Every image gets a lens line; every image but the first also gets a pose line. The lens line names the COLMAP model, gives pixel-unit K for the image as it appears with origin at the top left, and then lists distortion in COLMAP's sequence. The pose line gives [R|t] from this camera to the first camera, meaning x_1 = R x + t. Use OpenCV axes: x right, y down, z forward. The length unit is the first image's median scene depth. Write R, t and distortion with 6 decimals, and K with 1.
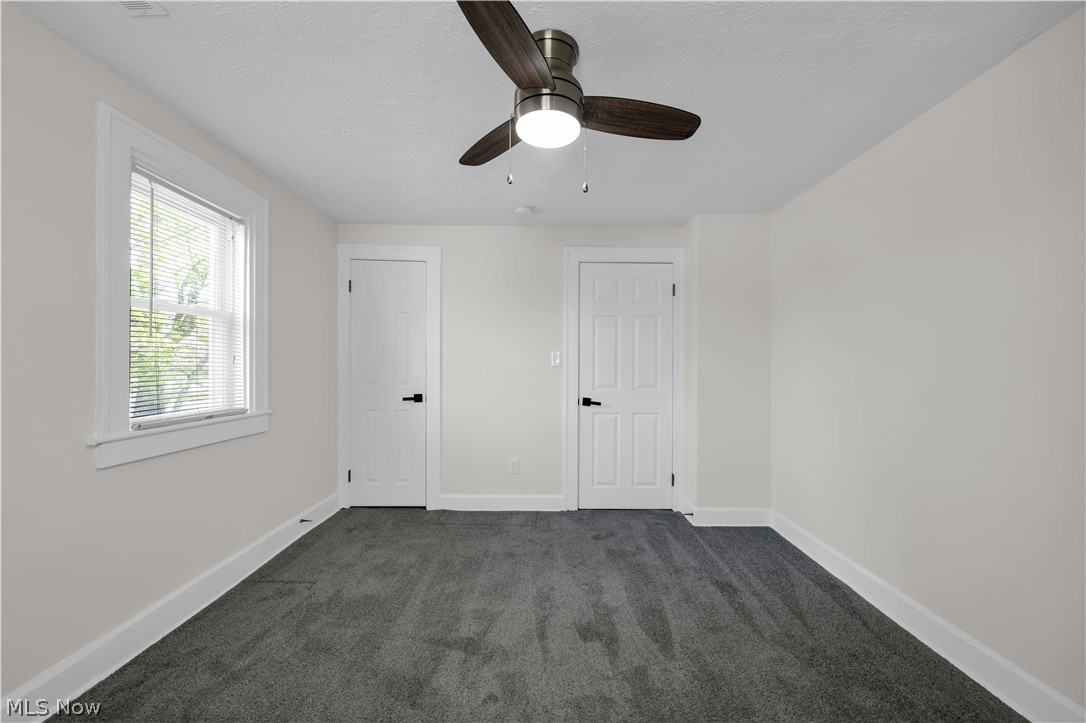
lens RADIAL K [[434.8, 0, 540.3], [0, 434.8, 365.9], [0, 0, 1]] dist [-0.000201, -0.000415]
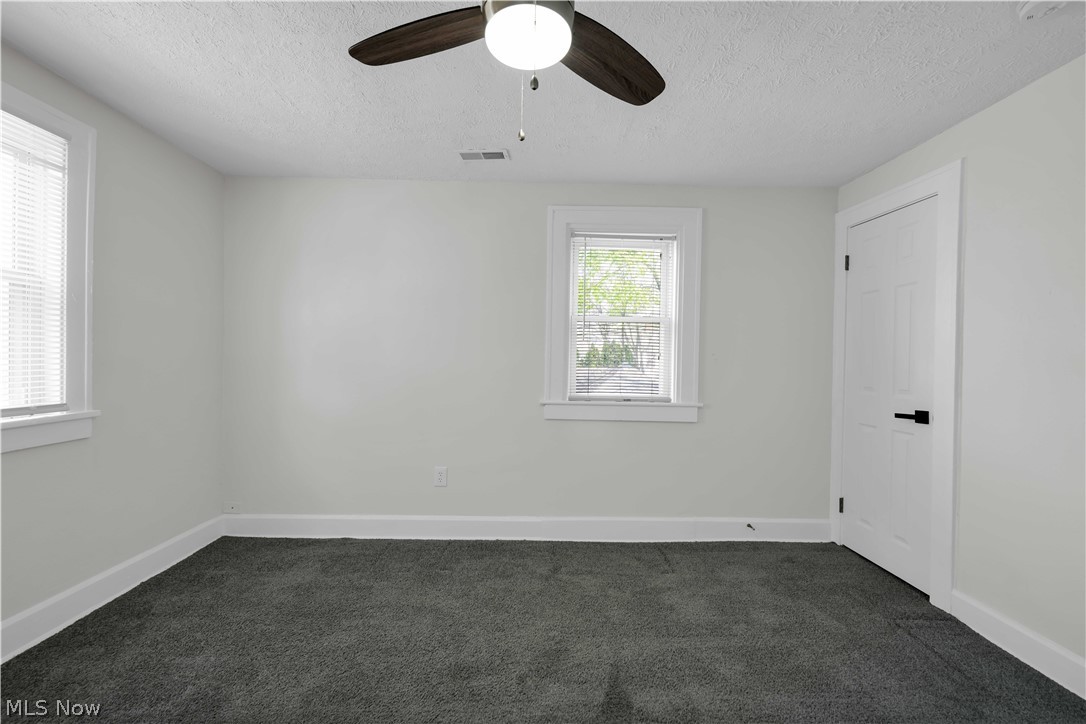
lens RADIAL K [[434.8, 0, 541.8], [0, 434.8, 365.4], [0, 0, 1]] dist [-0.000201, -0.000415]
pose [[0.020410, 0.007860, -0.999761, 0.451120], [-0.018344, 0.999804, 0.007486, 0.007368], [0.999623, 0.018186, 0.020550, 0.596266]]
